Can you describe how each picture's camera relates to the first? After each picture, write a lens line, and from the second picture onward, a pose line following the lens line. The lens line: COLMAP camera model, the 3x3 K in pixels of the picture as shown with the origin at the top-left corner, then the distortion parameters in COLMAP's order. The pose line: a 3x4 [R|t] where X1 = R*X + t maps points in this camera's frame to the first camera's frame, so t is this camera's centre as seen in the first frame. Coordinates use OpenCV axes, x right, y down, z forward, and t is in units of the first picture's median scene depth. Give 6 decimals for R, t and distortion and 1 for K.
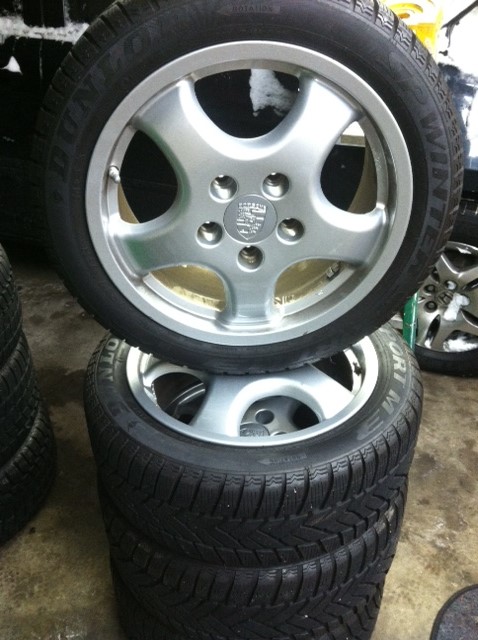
lens RADIAL K [[609.5, 0, 236.5], [0, 609.5, 318.4], [0, 0, 1]] dist [-0.016698, 0.000000]
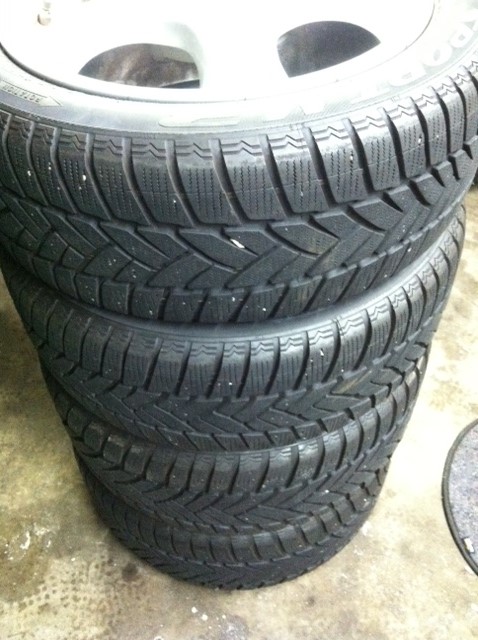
lens RADIAL K [[609.5, 0, 241.4], [0, 609.5, 317.4], [0, 0, 1]] dist [-0.016698, 0.000000]
pose [[0.988551, -0.117359, 0.094838, -0.052201], [0.090047, 0.963189, 0.253296, 0.046764], [-0.121073, -0.241856, 0.962729, 0.289969]]
